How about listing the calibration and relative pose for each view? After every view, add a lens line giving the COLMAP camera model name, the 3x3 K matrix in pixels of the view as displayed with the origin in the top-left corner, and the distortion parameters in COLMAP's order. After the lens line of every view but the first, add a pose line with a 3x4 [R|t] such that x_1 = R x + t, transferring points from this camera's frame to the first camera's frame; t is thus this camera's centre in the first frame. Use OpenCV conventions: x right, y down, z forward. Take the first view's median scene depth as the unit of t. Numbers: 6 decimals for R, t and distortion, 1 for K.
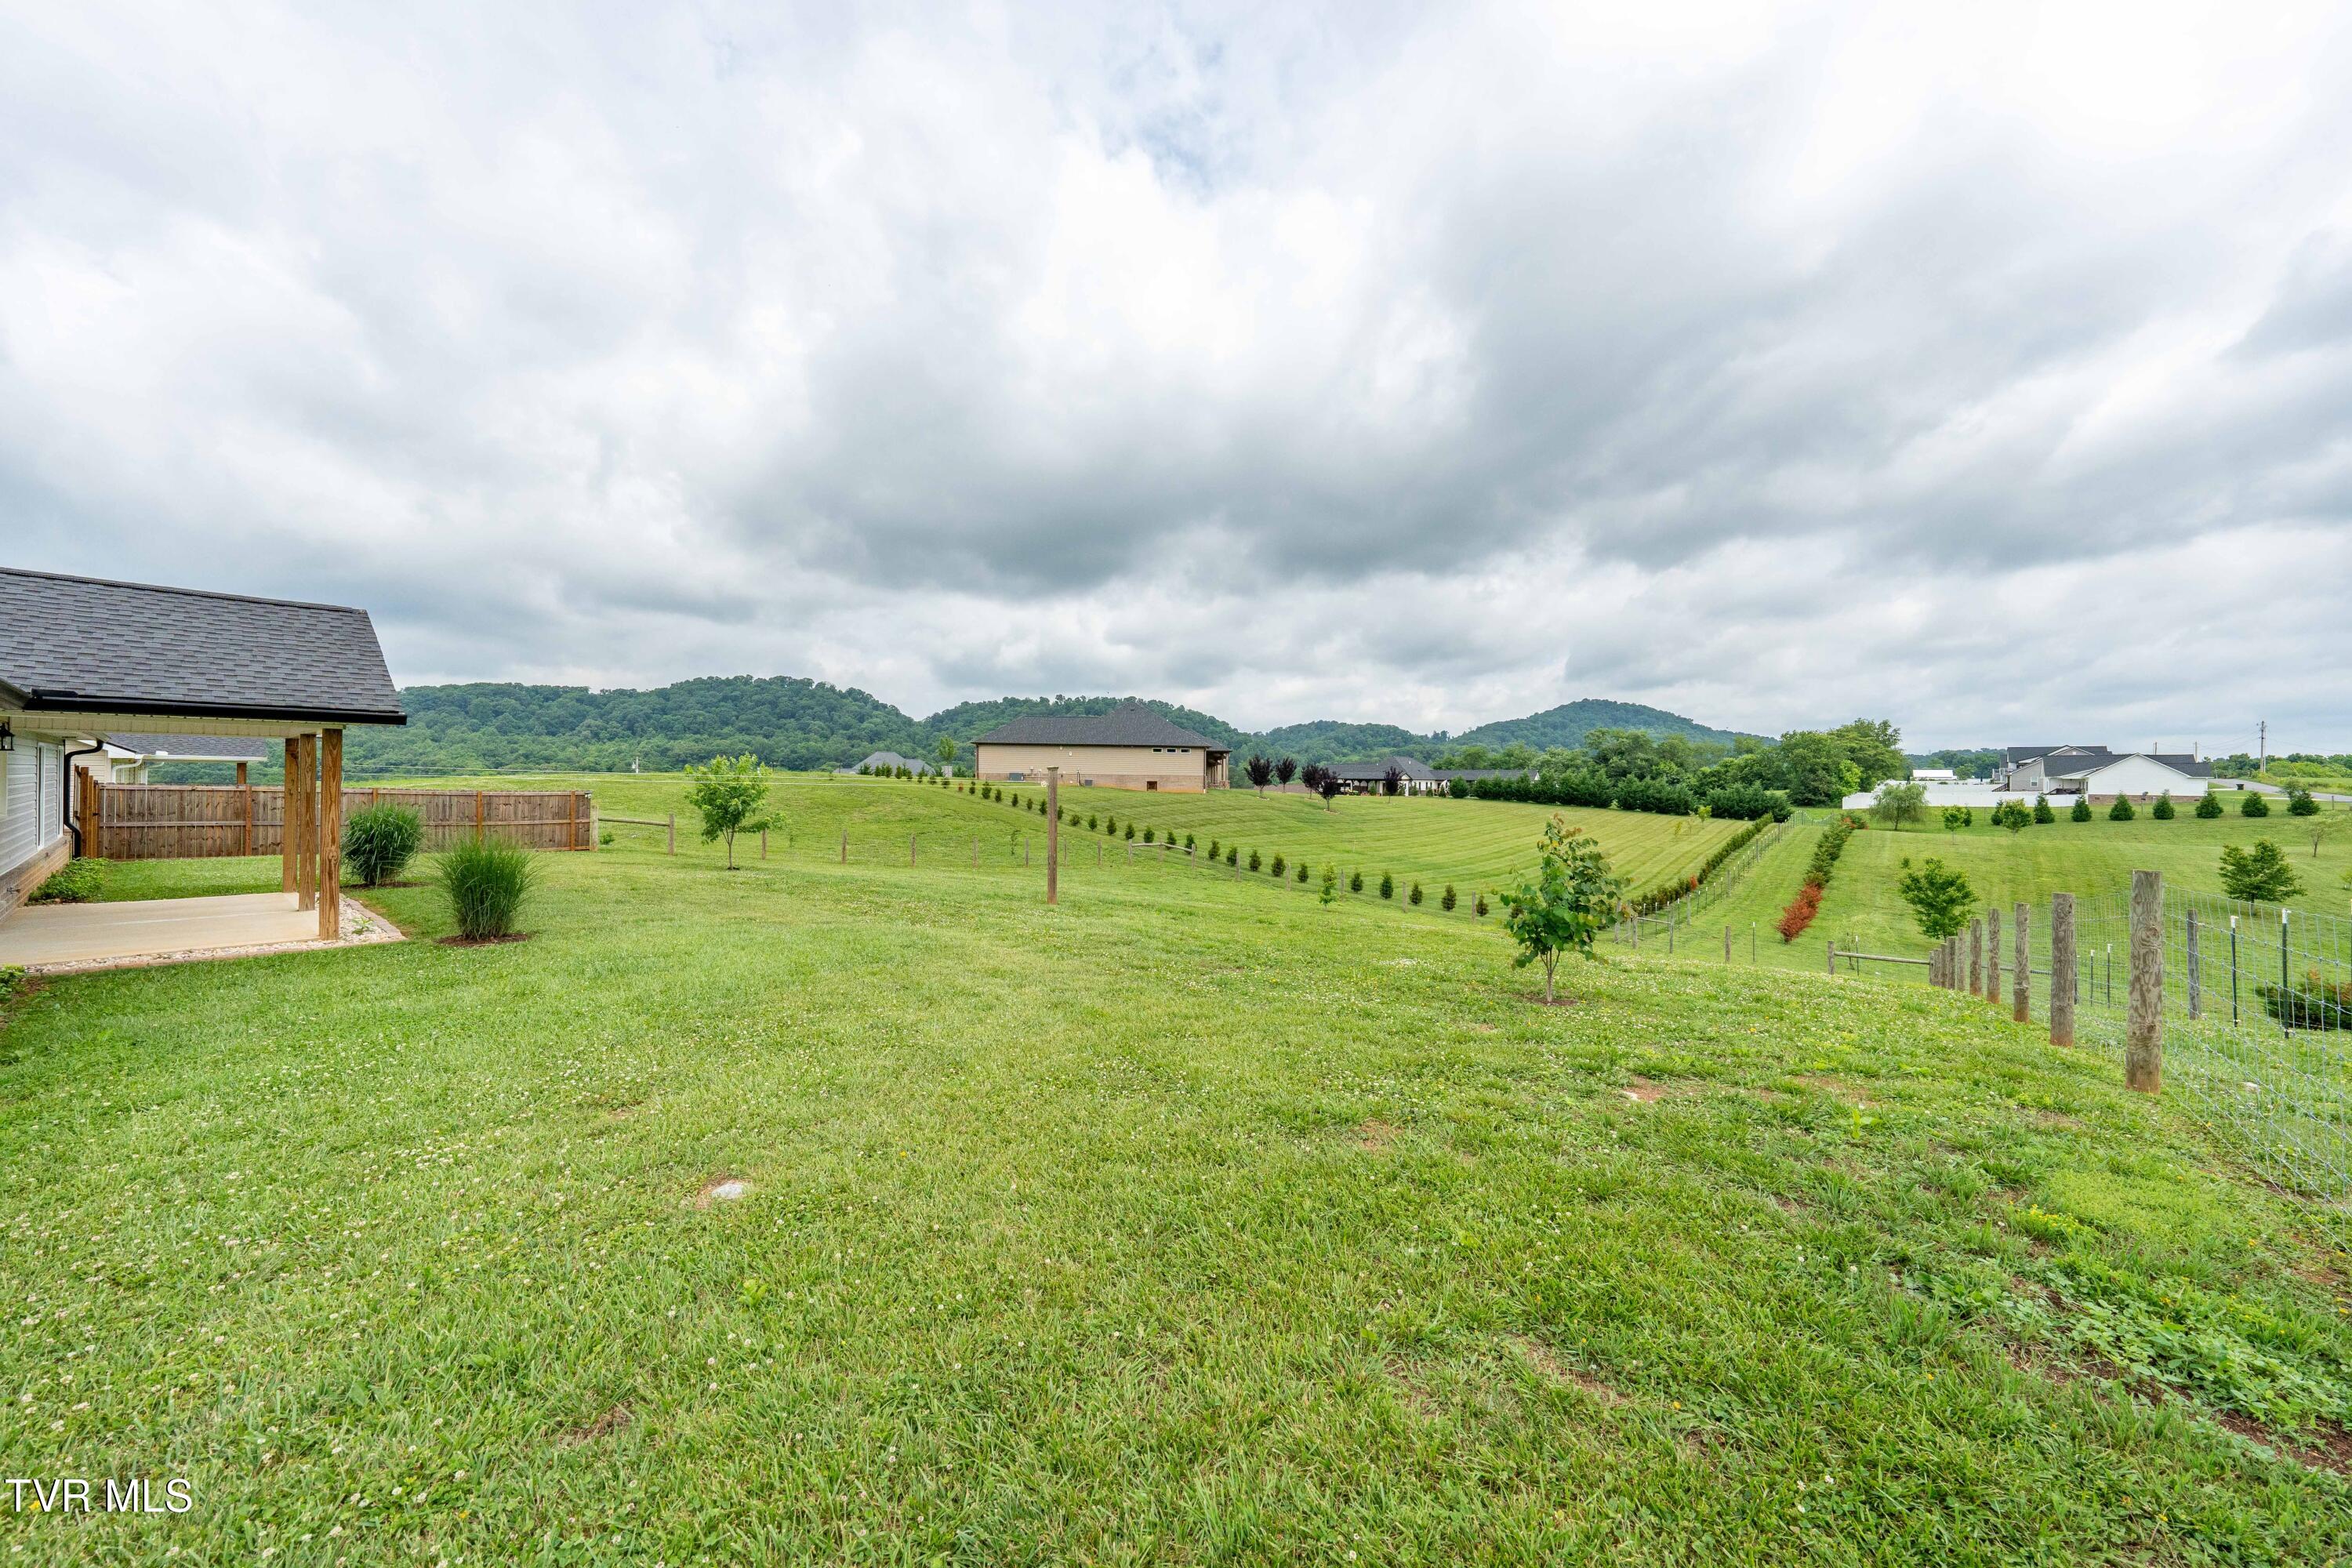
lens RADIAL K [[822.3, 0, 1173.1], [0, 822.3, 778.9], [0, 0, 1]] dist [-0.001553, 0.000012]
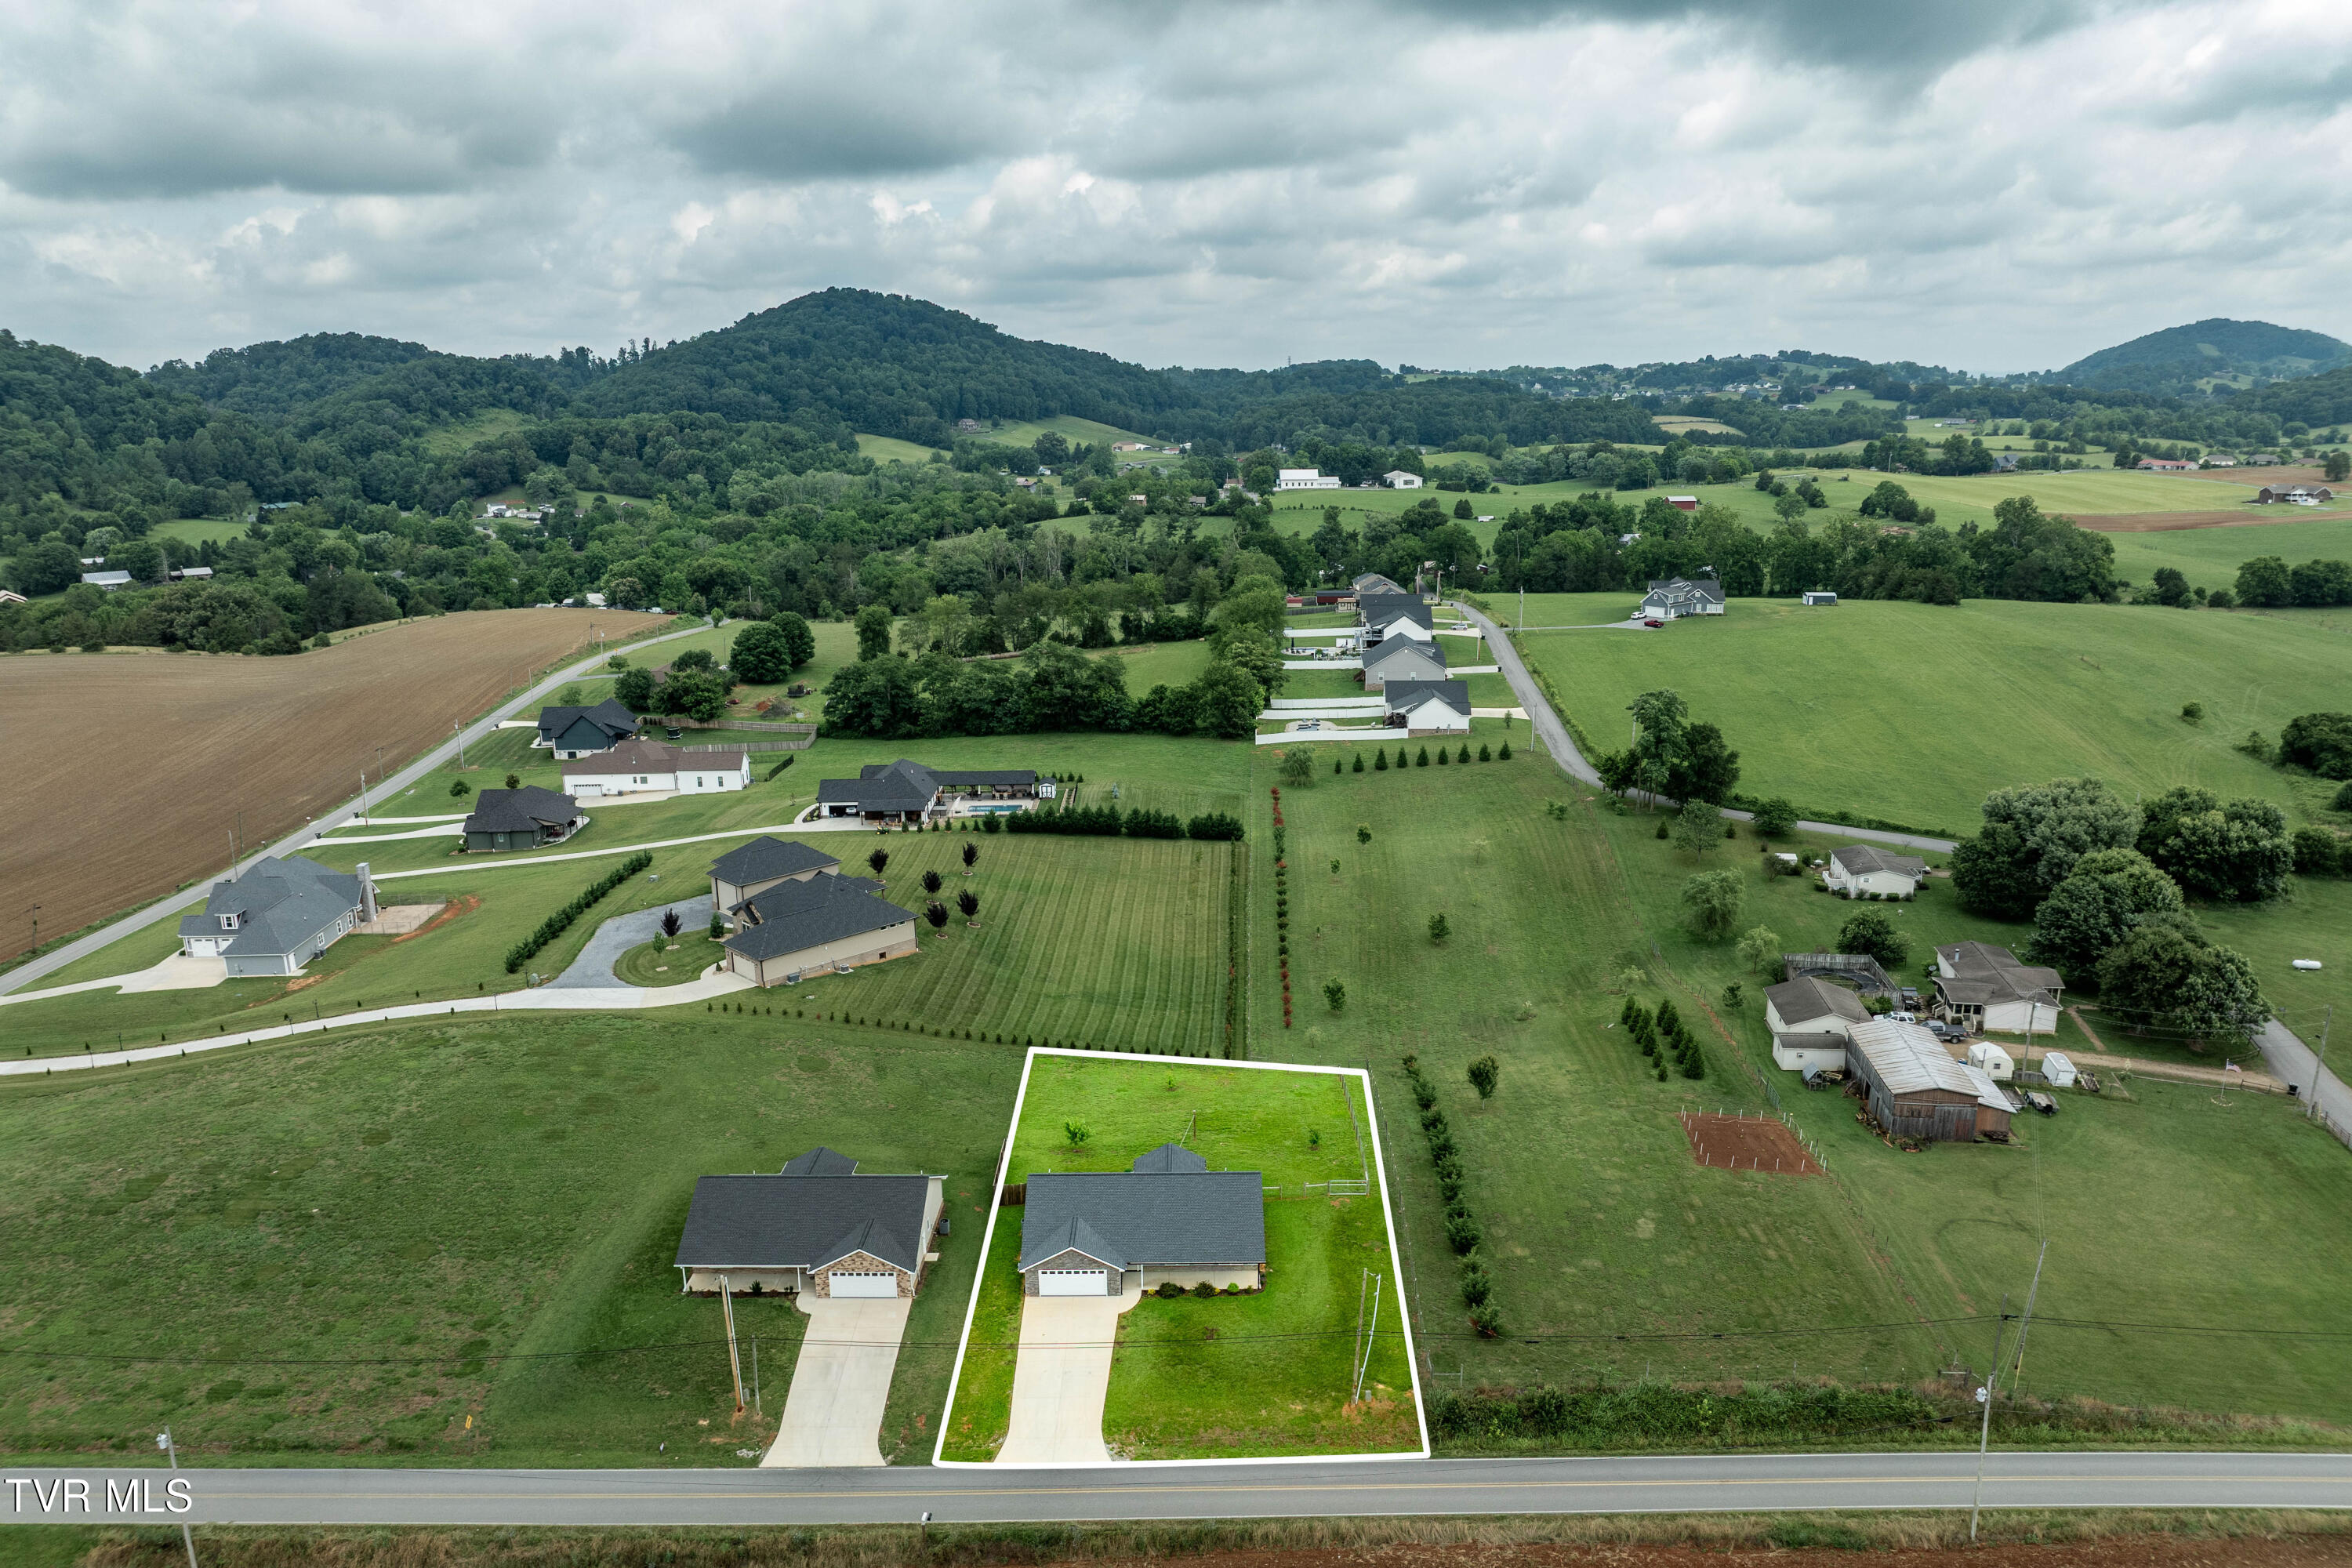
lens RADIAL K [[1661.8, 0, 1186.2], [0, 1661.8, 830.2], [0, 0, 1]] dist [-0.044364, 0.005463]
pose [[0.773394, -0.185072, 0.606308, -0.752794], [0.019249, 0.962850, 0.269350, -0.549817], [-0.633633, -0.196643, 0.748225, -0.752383]]
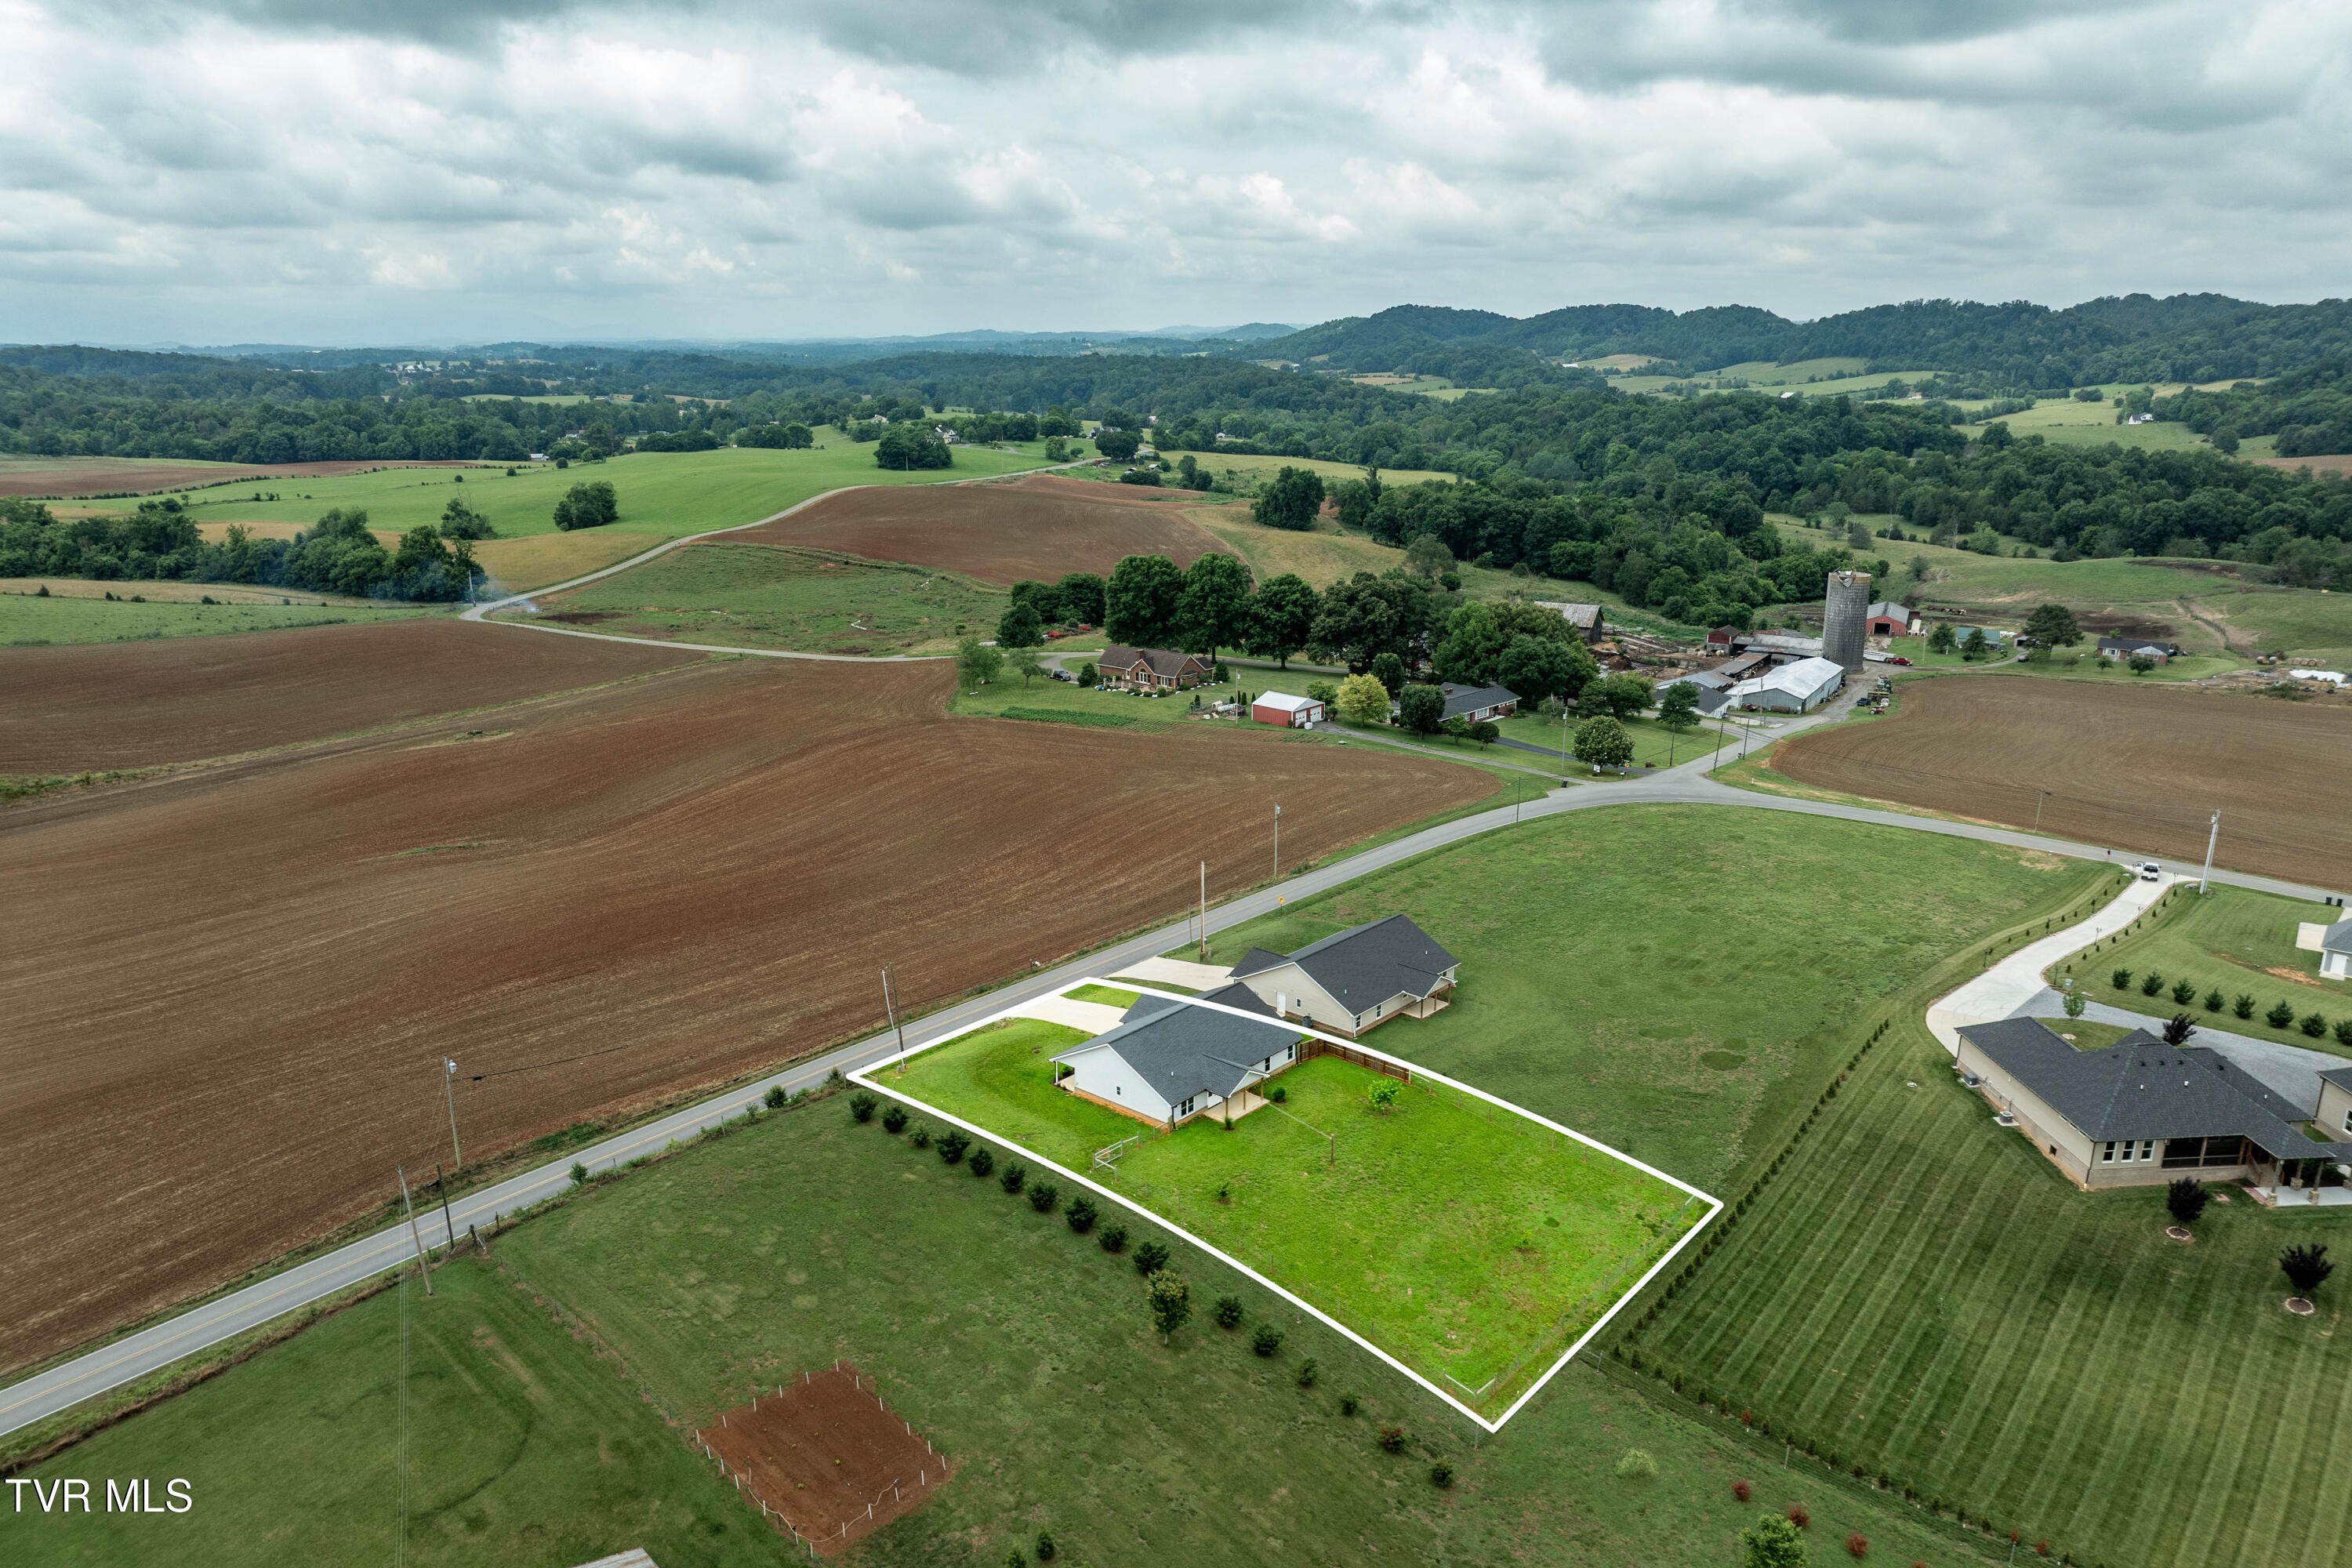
lens RADIAL K [[1661.8, 0, 1186.2], [0, 1661.8, 830.2], [0, 0, 1]] dist [-0.044364, 0.005463]
pose [[-0.024194, 0.280731, -0.959482, 1.008389], [0.003588, 0.959781, 0.280728, -0.521820], [0.999701, 0.003349, -0.024228, 0.071974]]
